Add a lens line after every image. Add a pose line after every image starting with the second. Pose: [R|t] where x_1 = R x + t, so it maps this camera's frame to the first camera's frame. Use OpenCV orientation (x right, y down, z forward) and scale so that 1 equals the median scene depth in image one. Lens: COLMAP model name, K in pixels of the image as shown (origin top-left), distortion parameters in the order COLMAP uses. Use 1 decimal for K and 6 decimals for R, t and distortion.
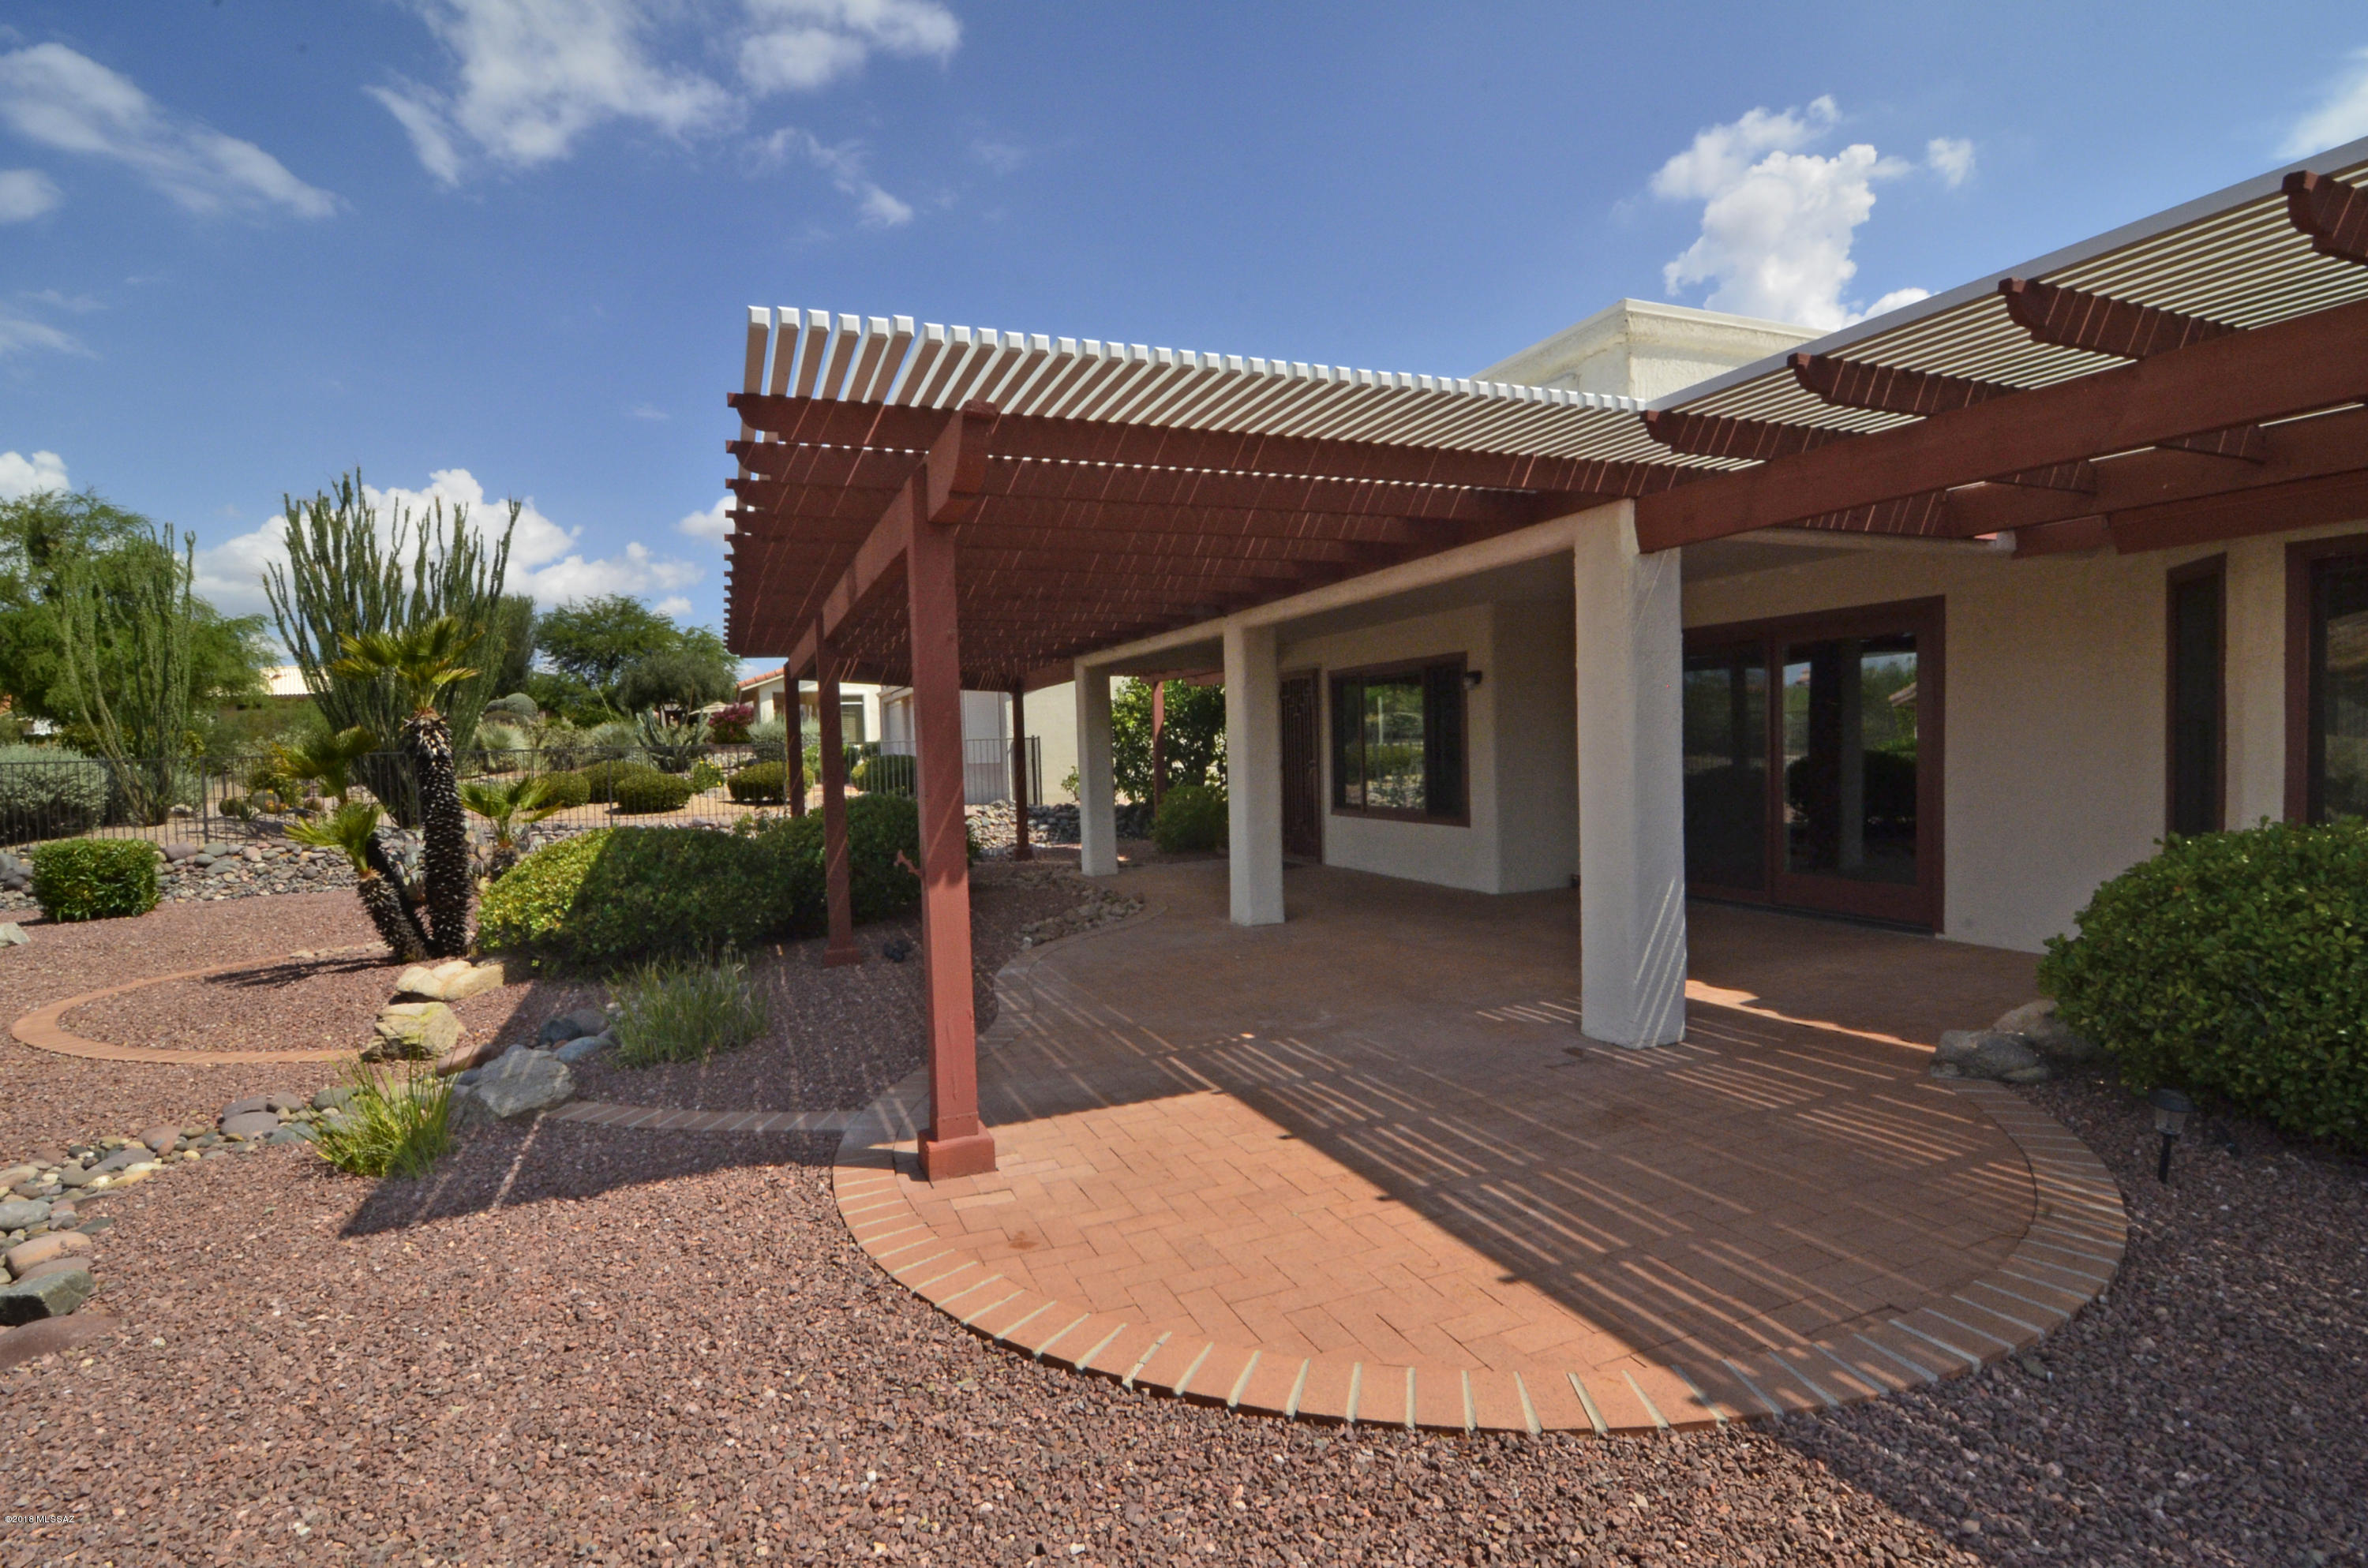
lens RADIAL K [[1109.4, 0, 1191.2], [0, 1109.4, 784.0], [0, 0, 1]] dist [-0.013763, -0.004500]
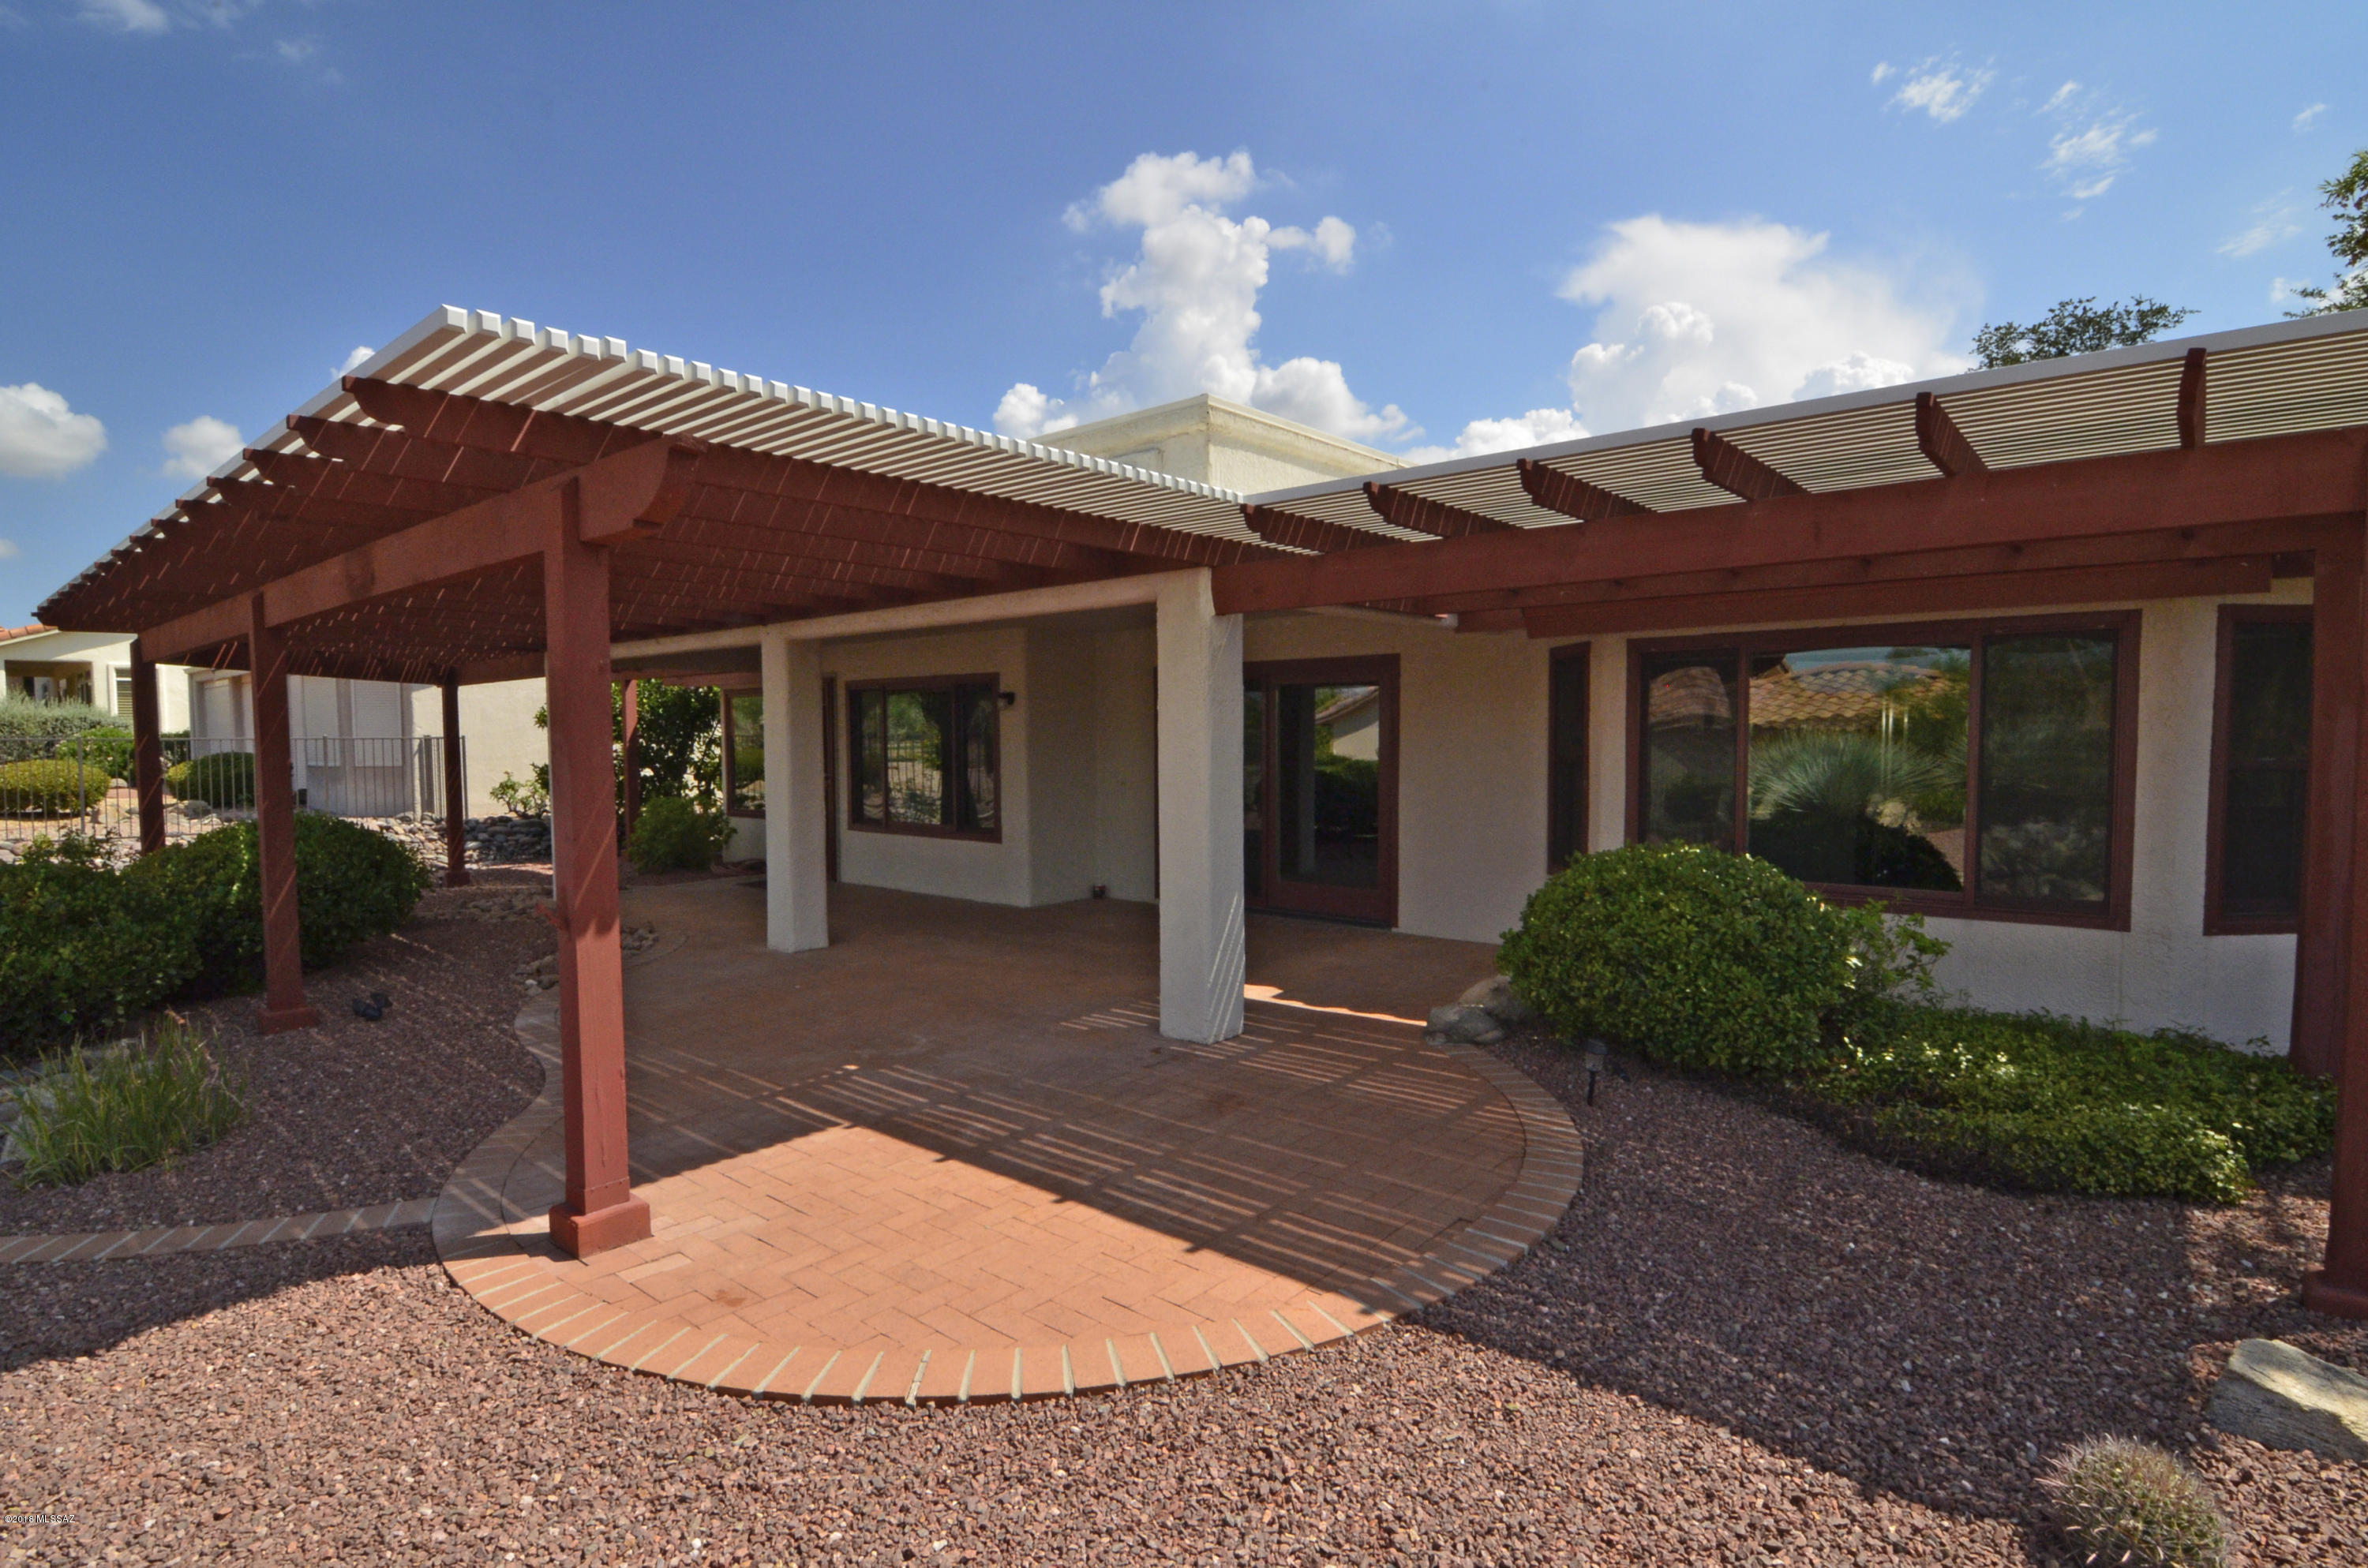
lens RADIAL K [[1156.3, 0, 1159.8], [0, 1156.3, 778.1], [0, 0, 1]] dist [-0.009601, -0.007341]
pose [[0.896193, 0.008742, 0.443578, -0.227894], [-0.006175, 0.999955, -0.007232, -0.036048], [-0.443621, 0.003742, 0.896207, -0.071574]]
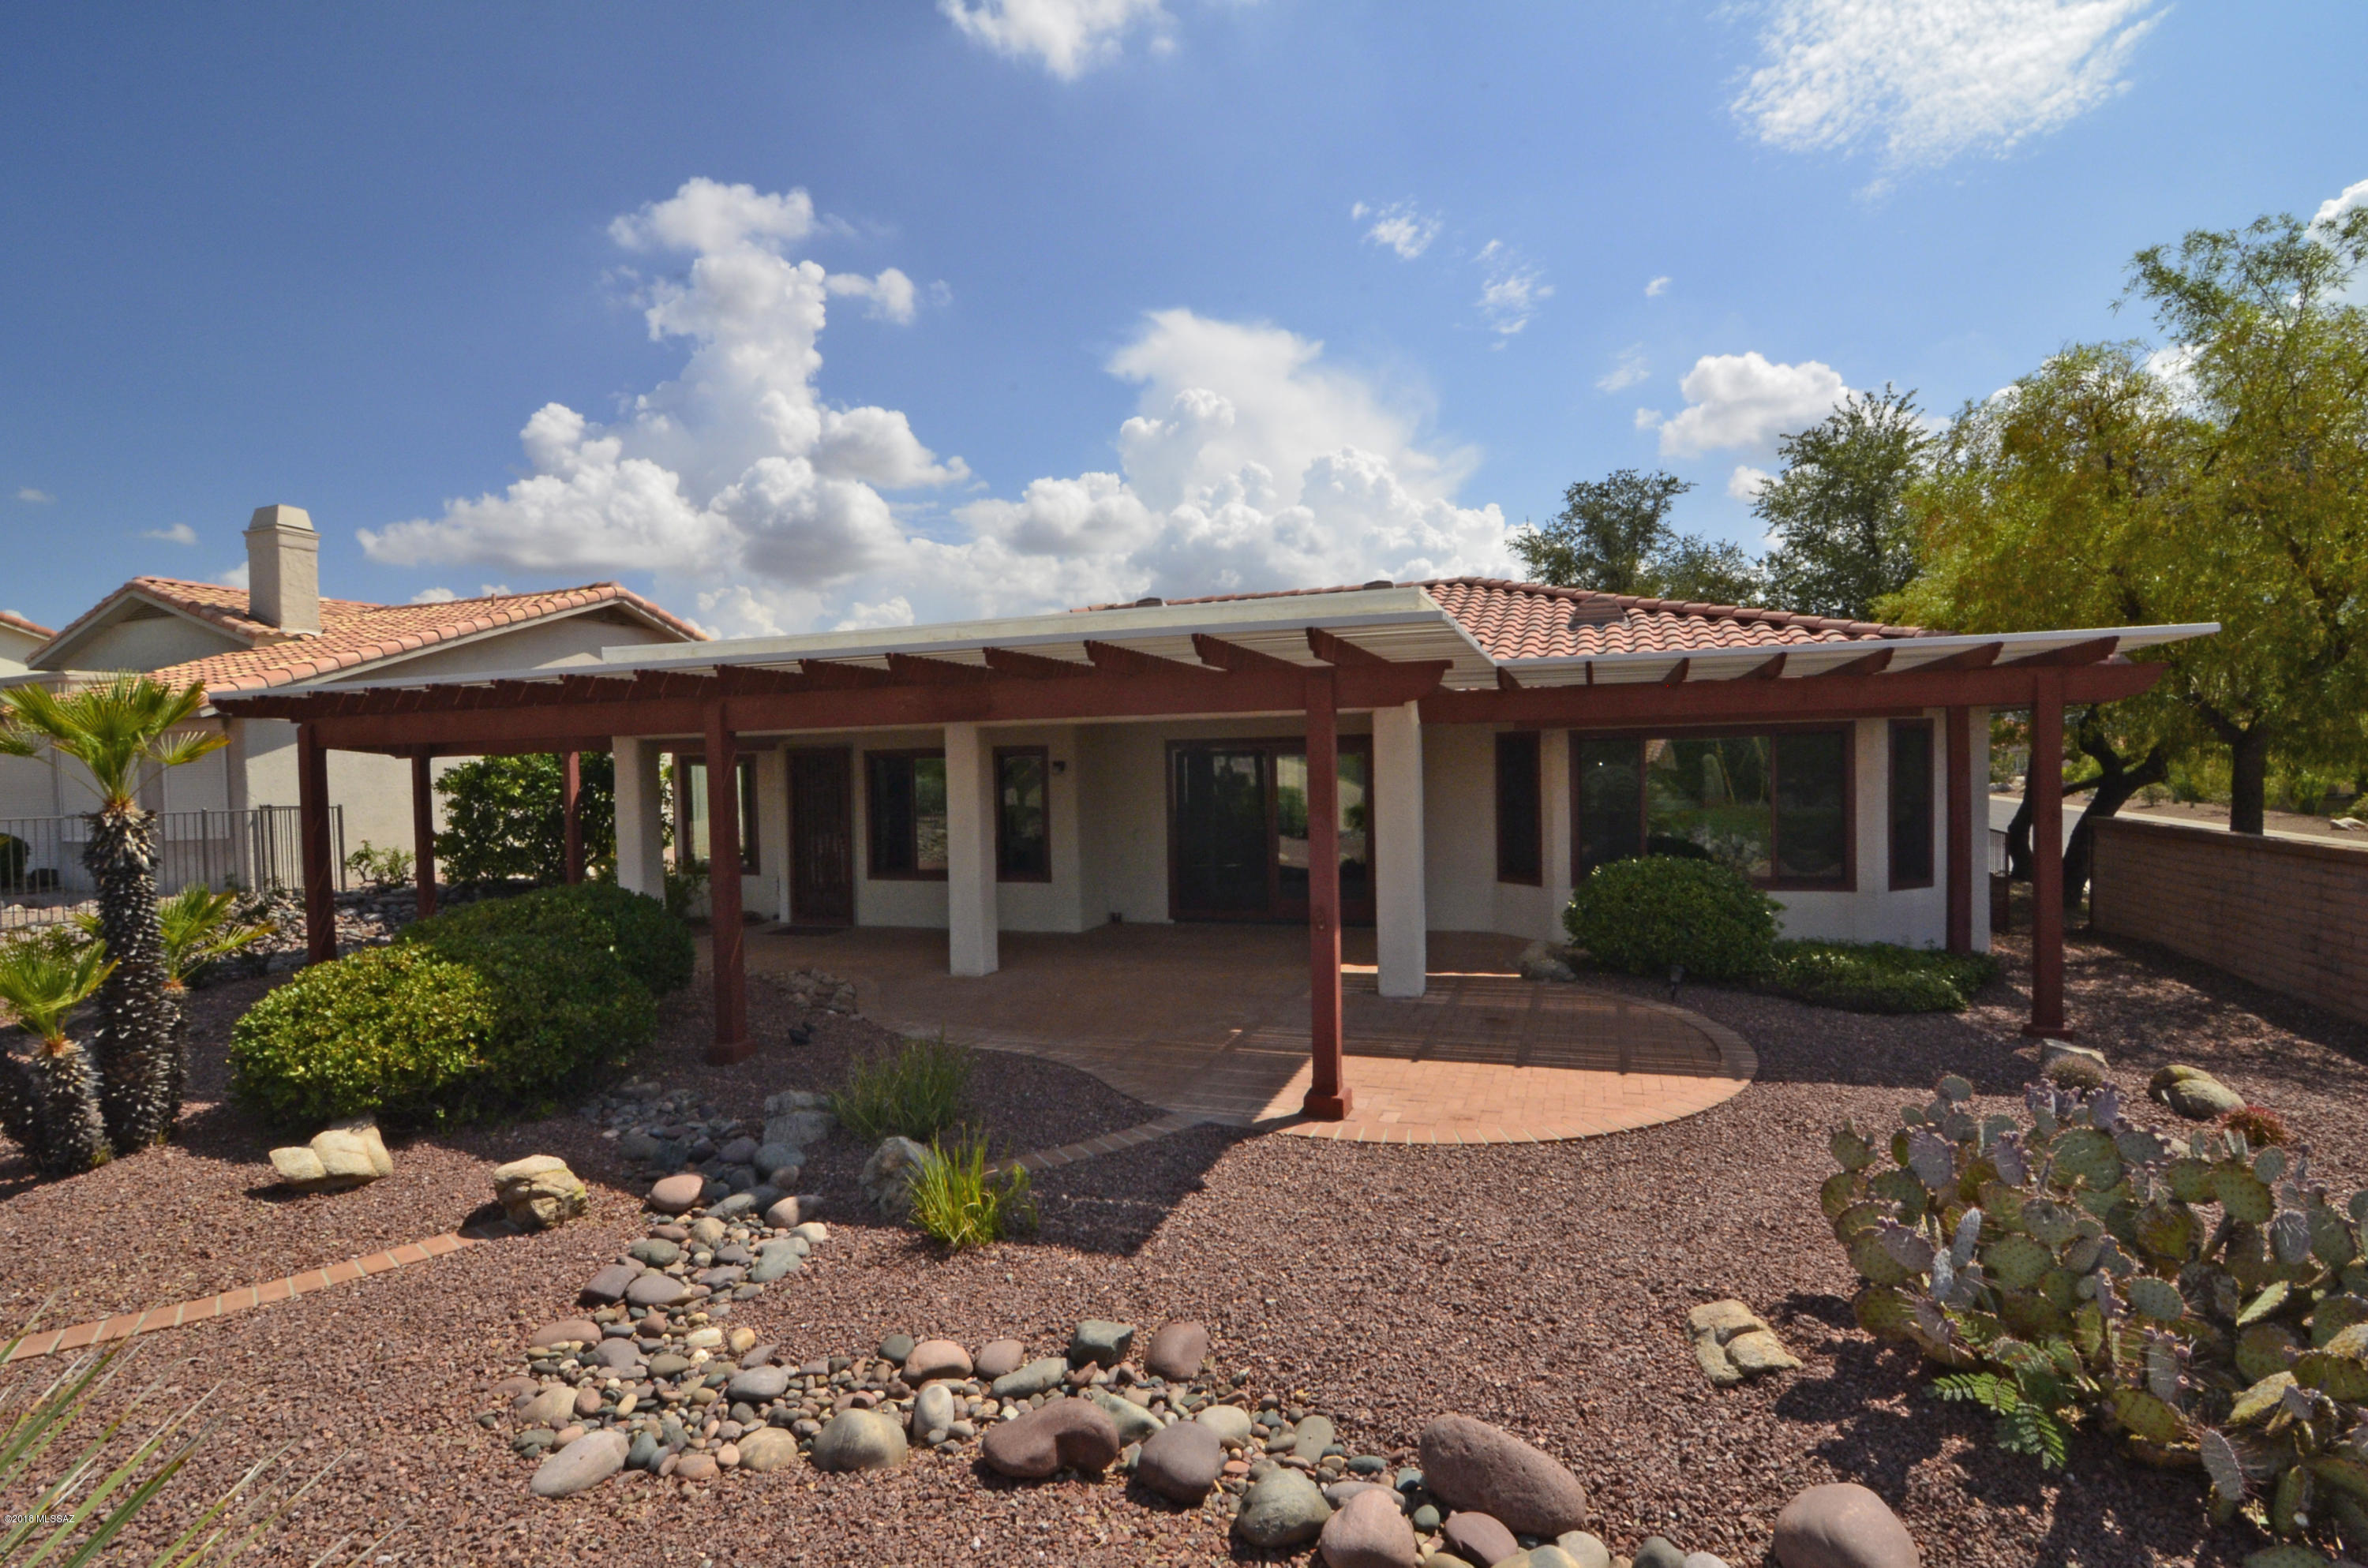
lens RADIAL K [[1109.4, 0, 1179.4], [0, 1109.4, 803.4], [0, 0, 1]] dist [-0.013763, -0.004500]
pose [[0.675721, -0.005790, 0.737135, -1.535378], [0.026439, 0.999516, -0.016385, -0.070293], [-0.736683, 0.030560, 0.675547, 0.093201]]
